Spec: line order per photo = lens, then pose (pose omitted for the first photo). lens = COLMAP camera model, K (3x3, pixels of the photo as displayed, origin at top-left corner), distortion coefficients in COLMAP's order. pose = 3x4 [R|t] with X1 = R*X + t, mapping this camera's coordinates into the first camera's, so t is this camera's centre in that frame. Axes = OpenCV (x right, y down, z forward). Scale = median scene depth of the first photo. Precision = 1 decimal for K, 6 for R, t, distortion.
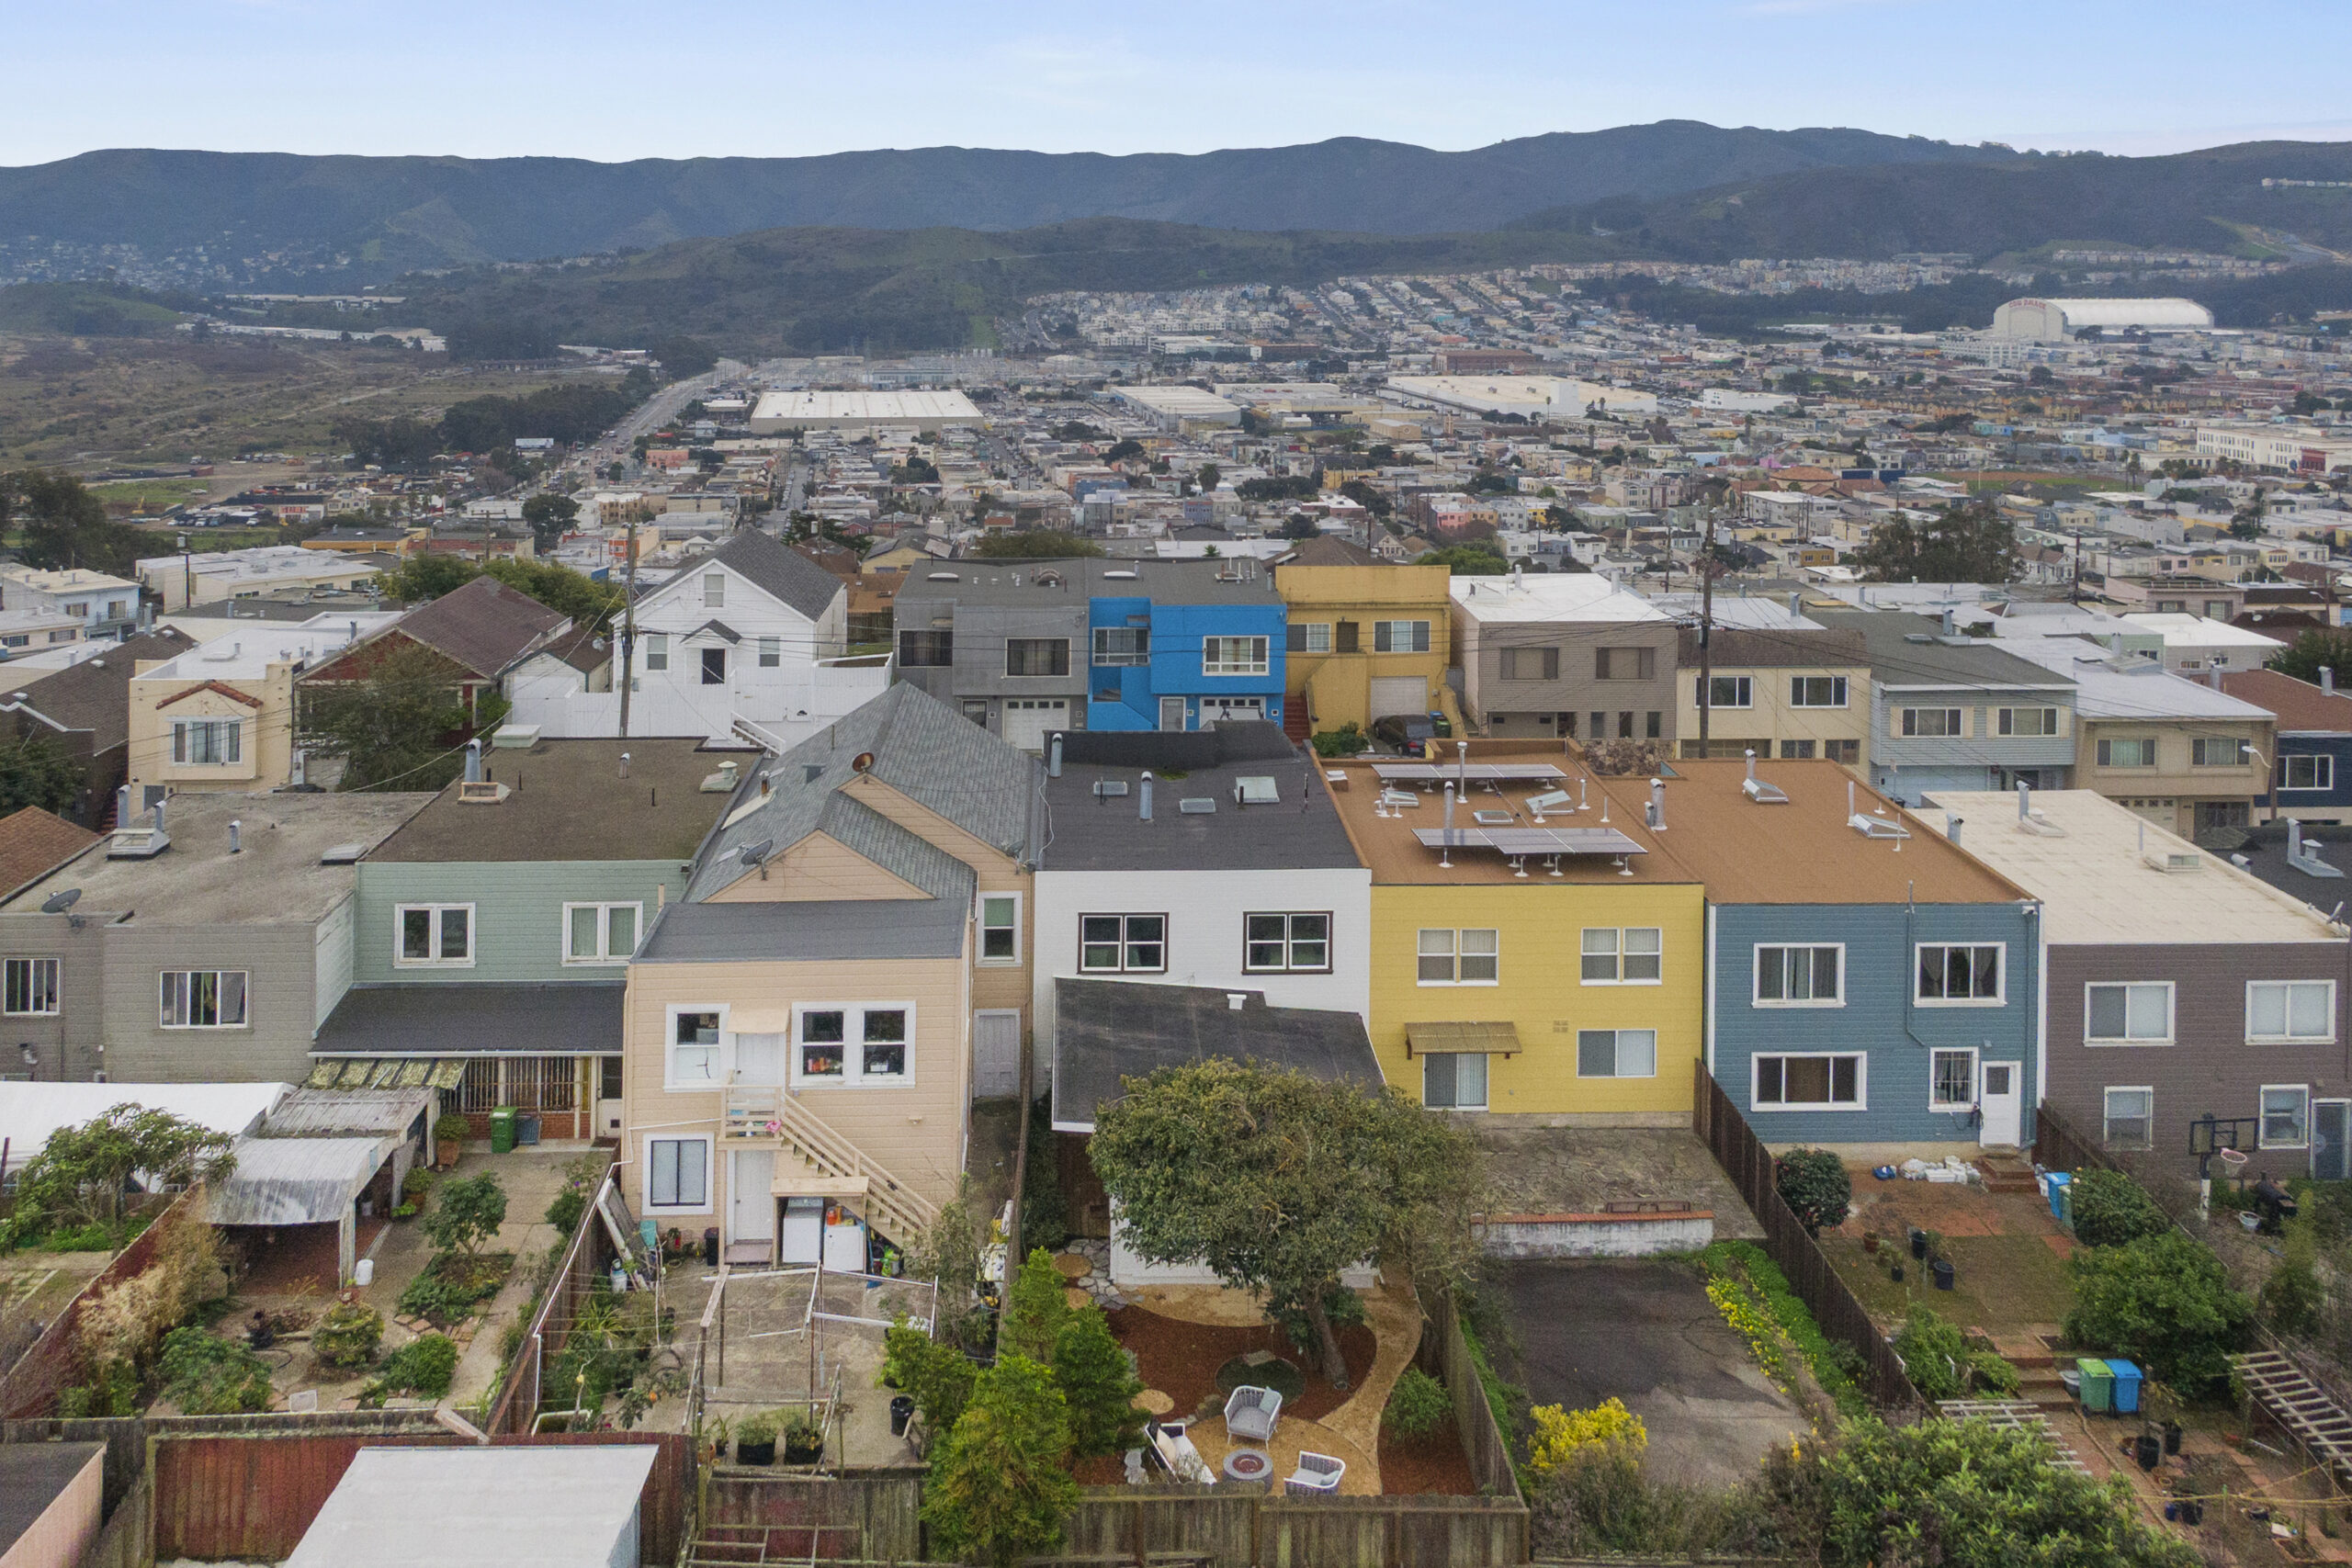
lens RADIAL K [[1910.9, 0, 1174.4], [0, 1910.9, 574.3], [0, 0, 1]] dist [0.051645, -0.085605]
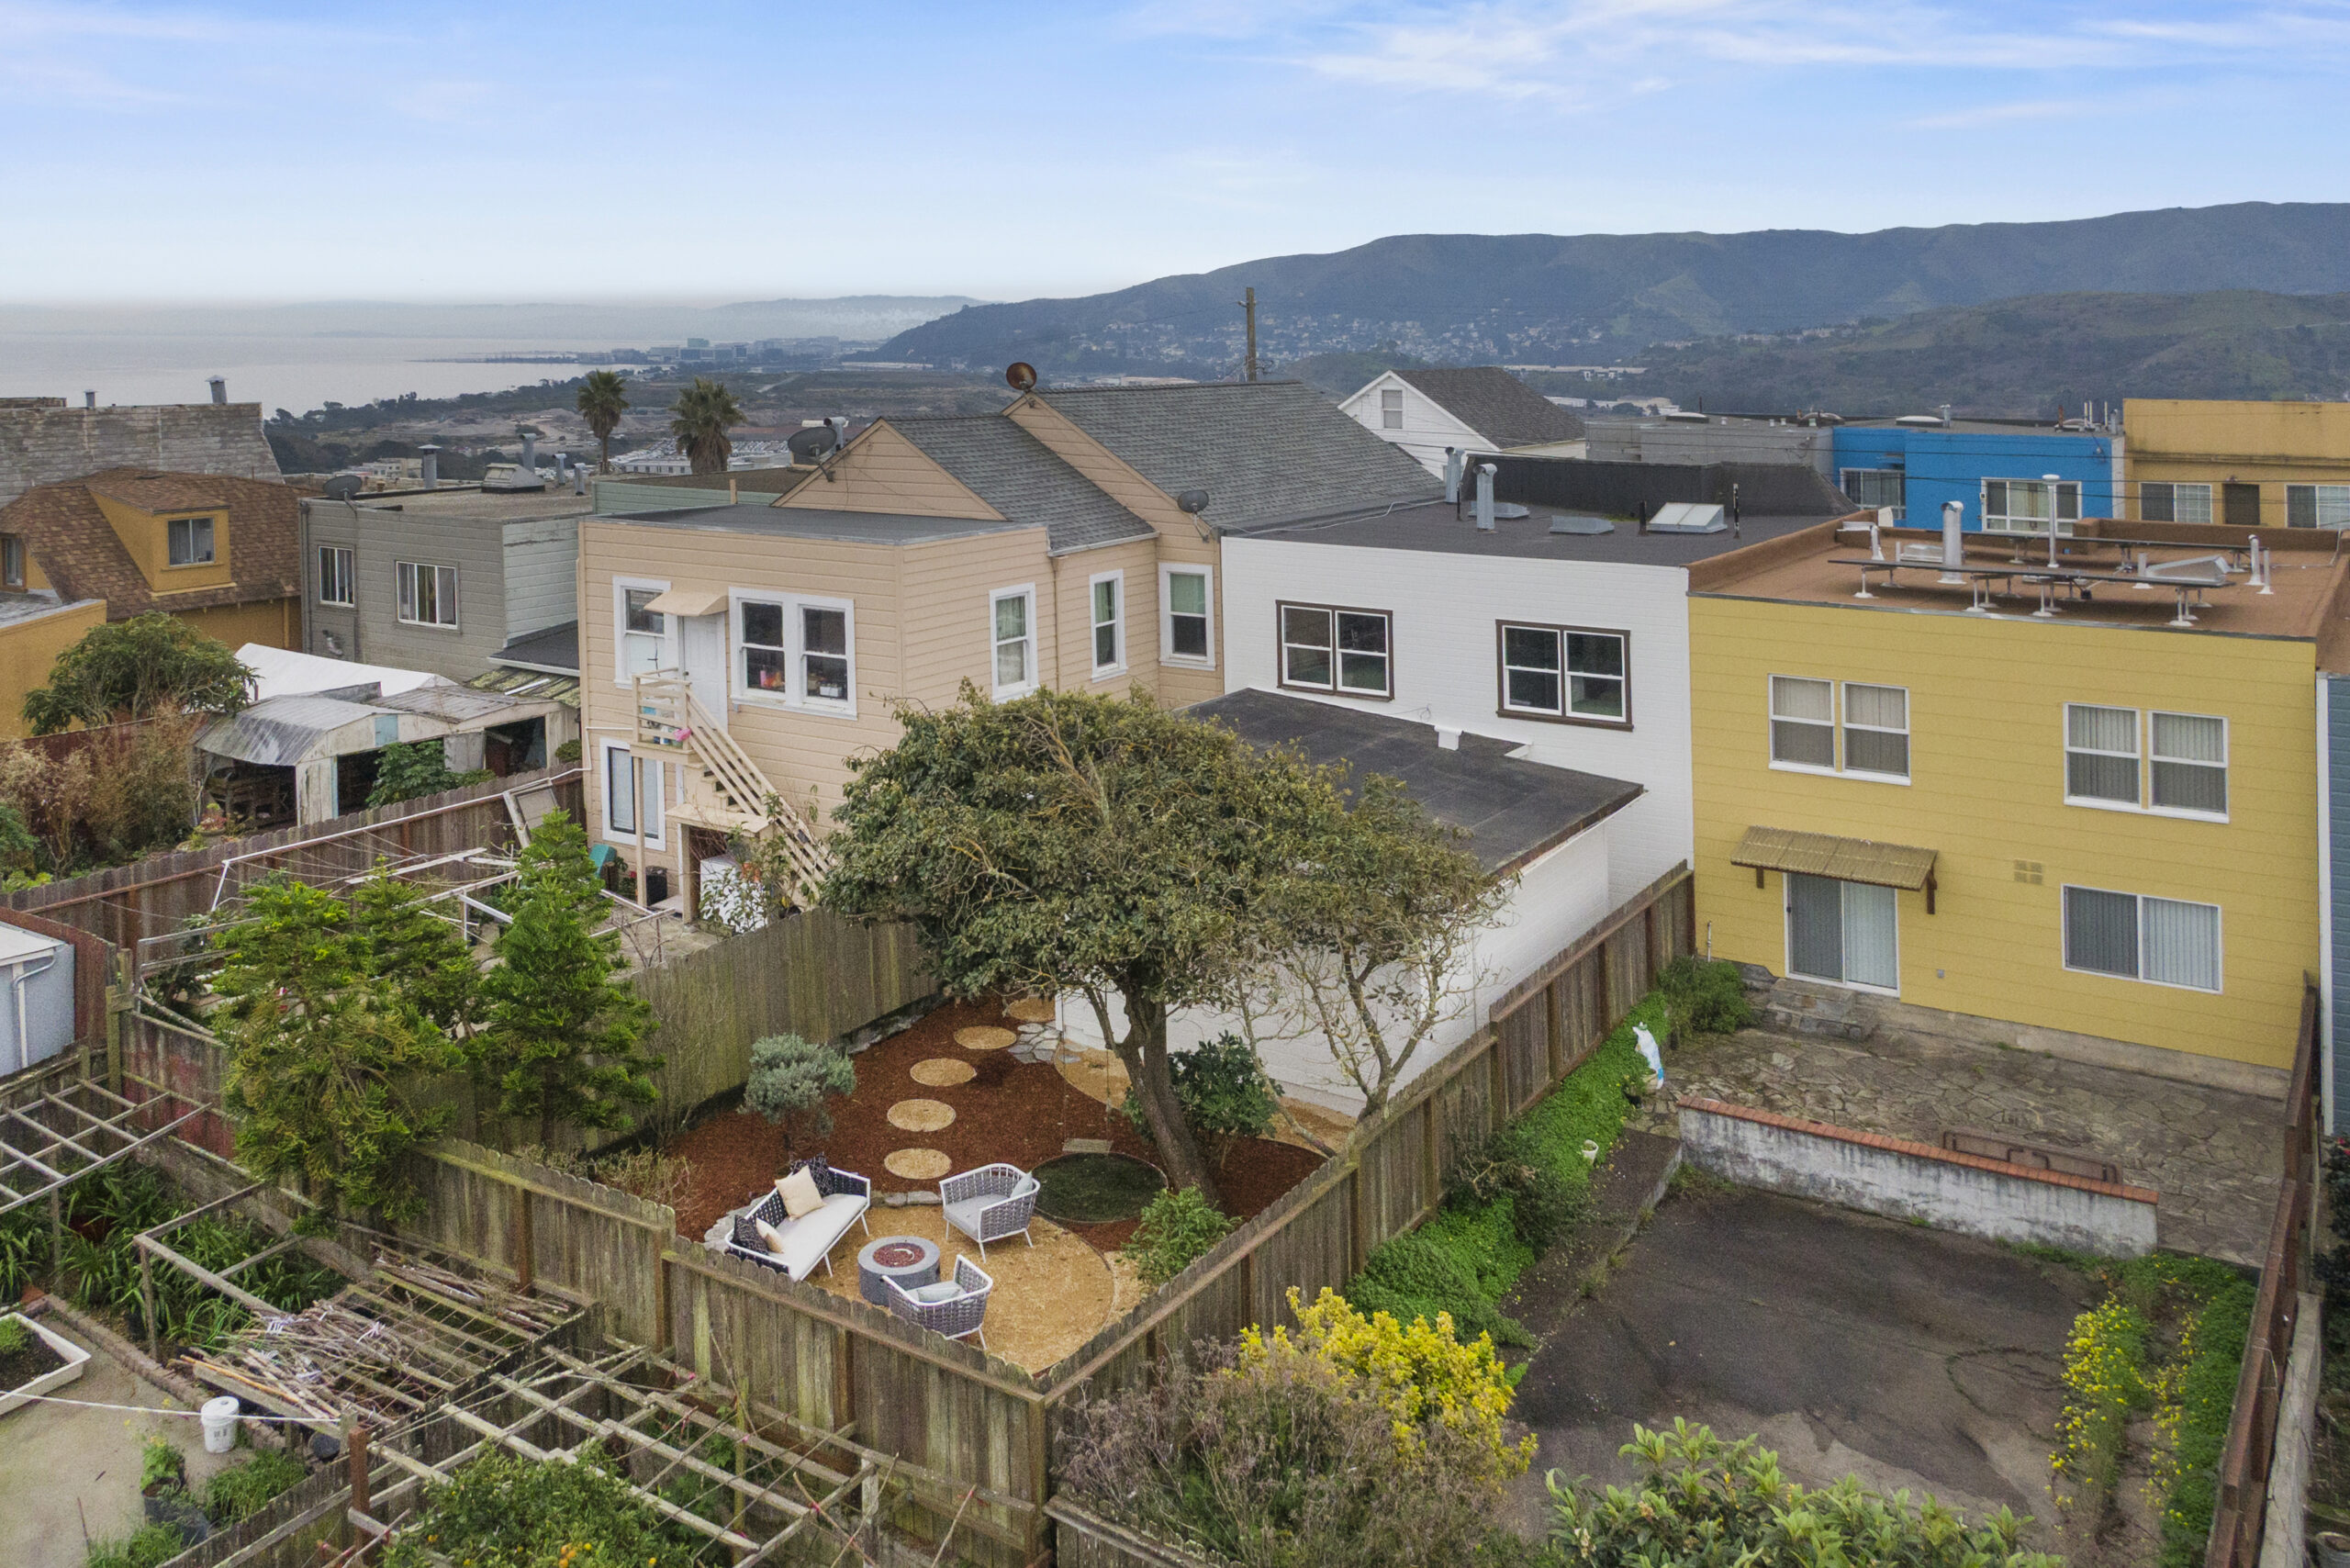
lens RADIAL K [[1943.3, 0, 1164.8], [0, 1943.3, 578.6], [0, 0, 1]] dist [0.011456, -0.010868]
pose [[0.822157, 0.062579, -0.565810, 0.348068], [-0.078038, 0.996946, -0.003130, 0.187819], [0.563886, 0.046727, 0.824530, 0.408102]]
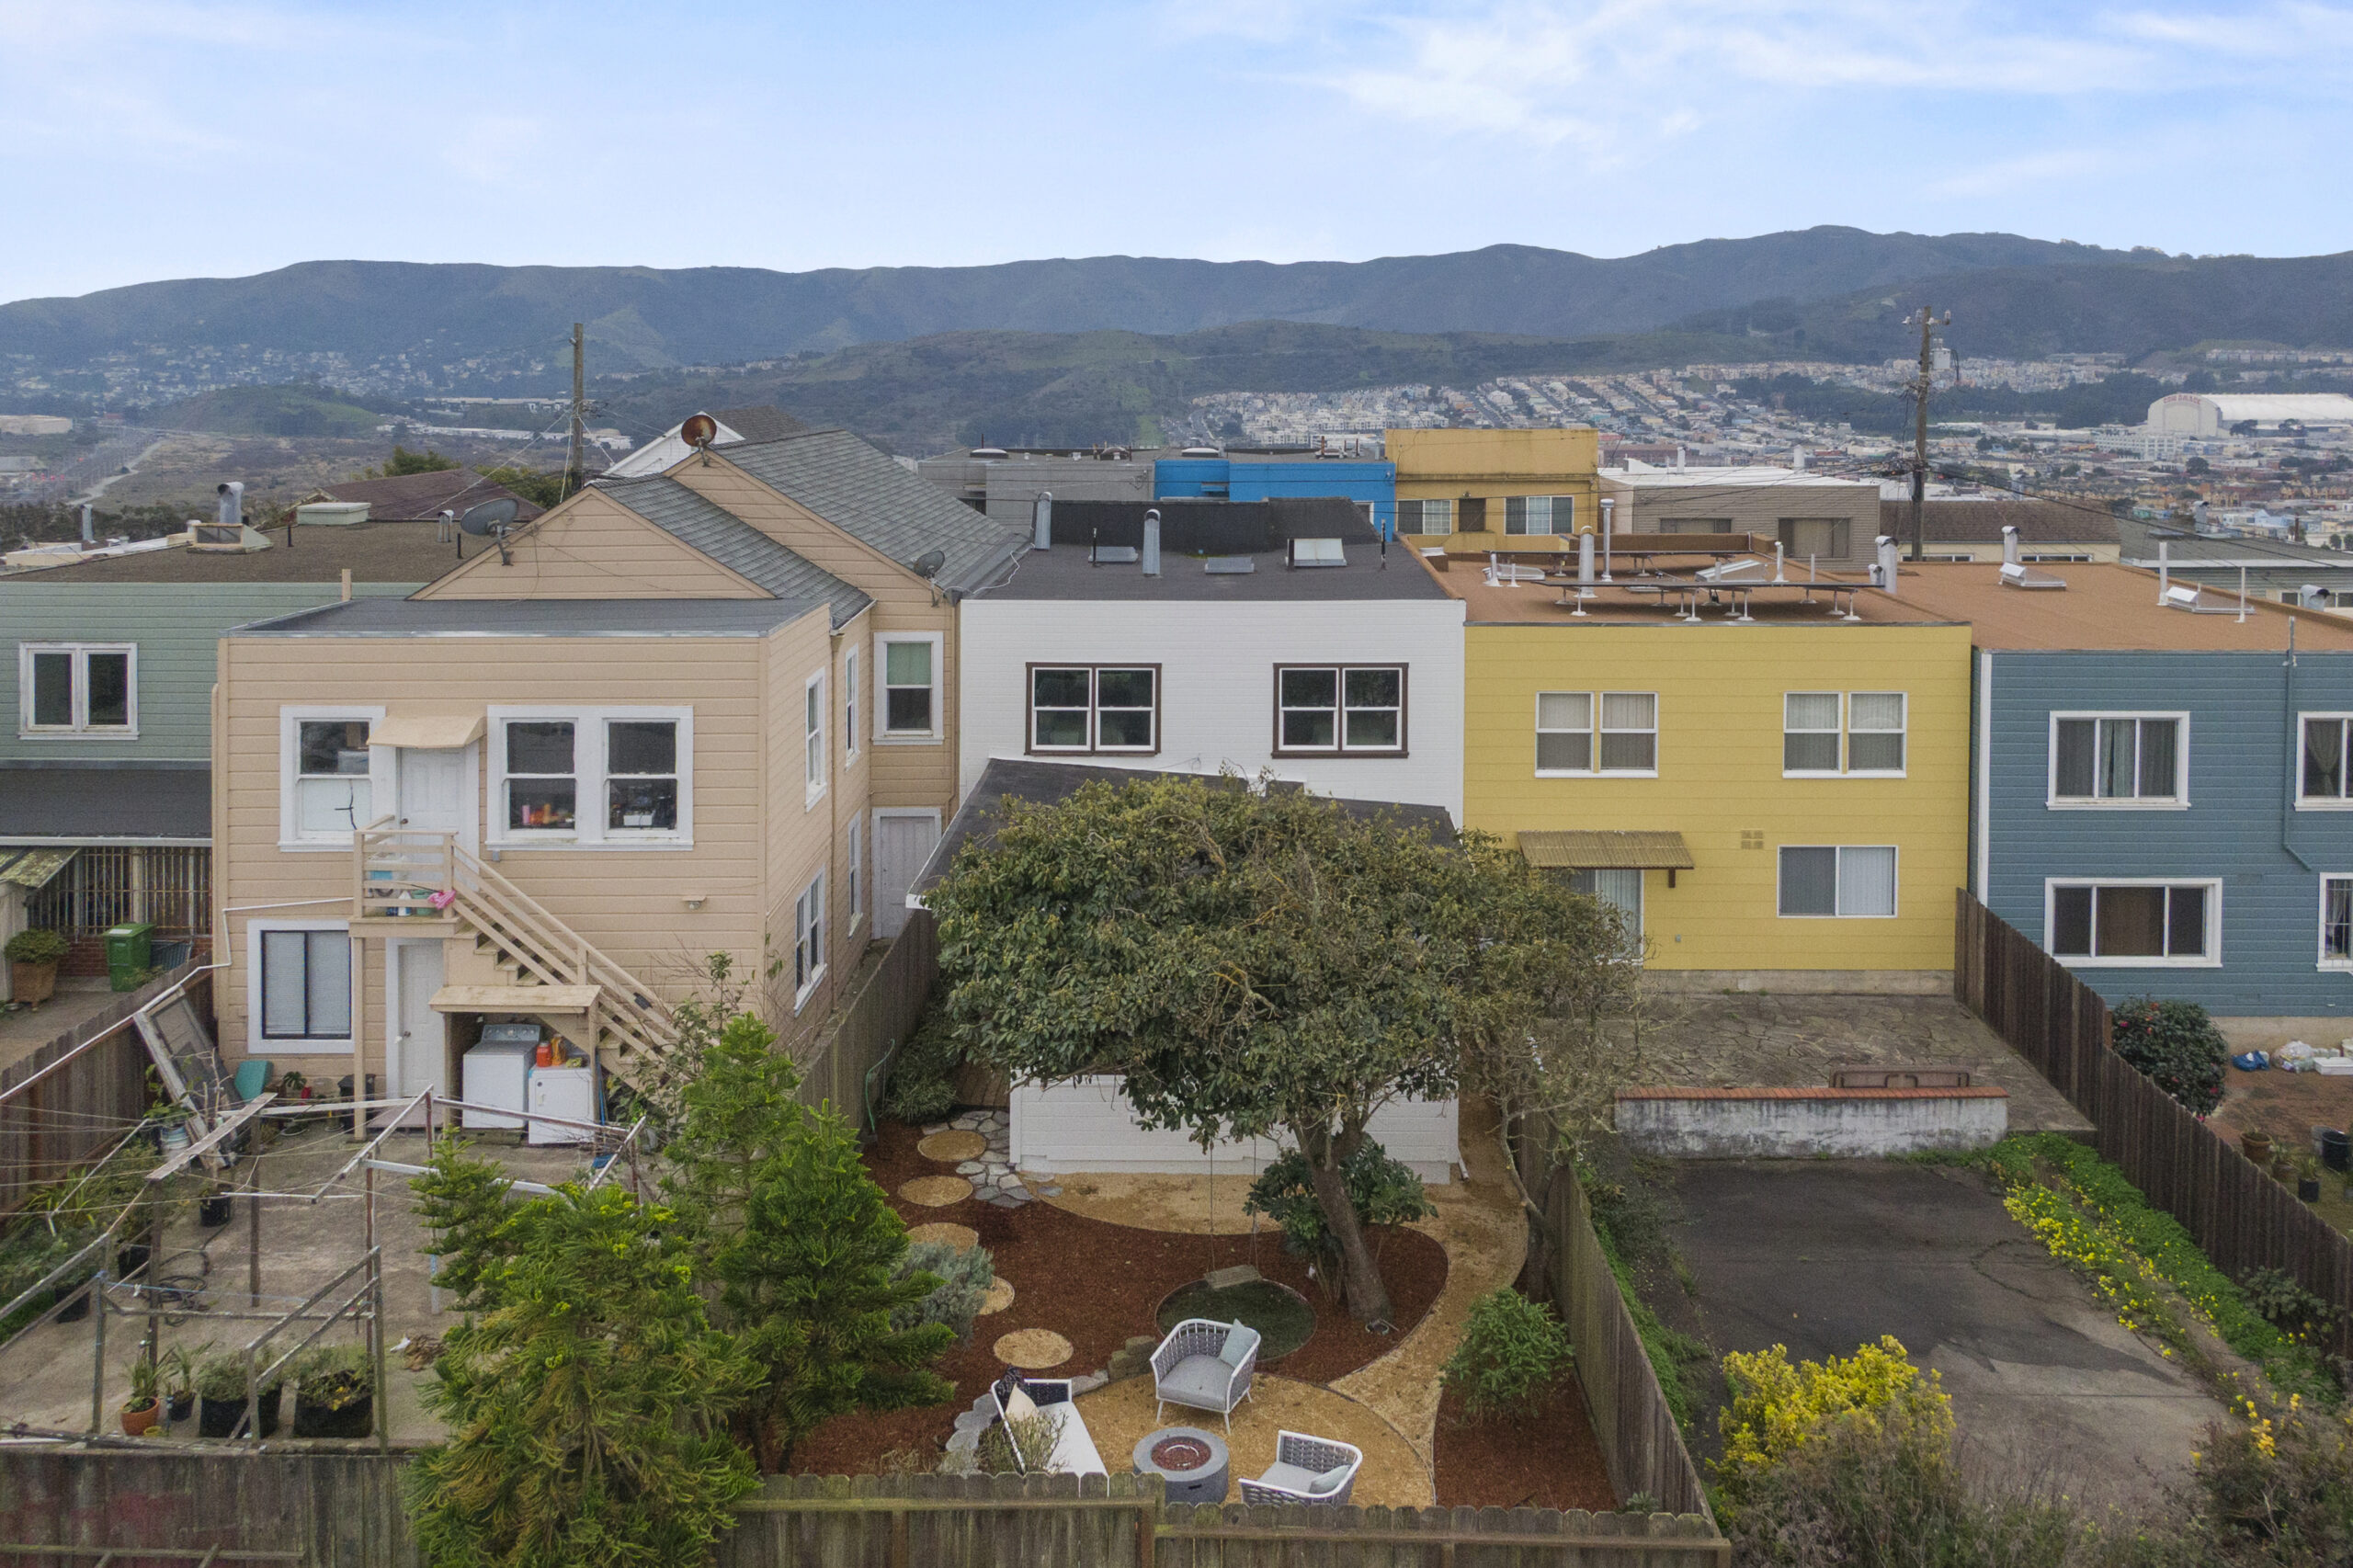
lens RADIAL K [[1879.9, 0, 1247.9], [0, 1879.9, 653.0], [0, 0, 1]] dist [0.050115, -0.074294]
pose [[0.998932, -0.005433, -0.045880, 0.062382], [0.005474, 0.999985, 0.000764, 0.186936], [0.045876, -0.001014, 0.998947, 0.371814]]
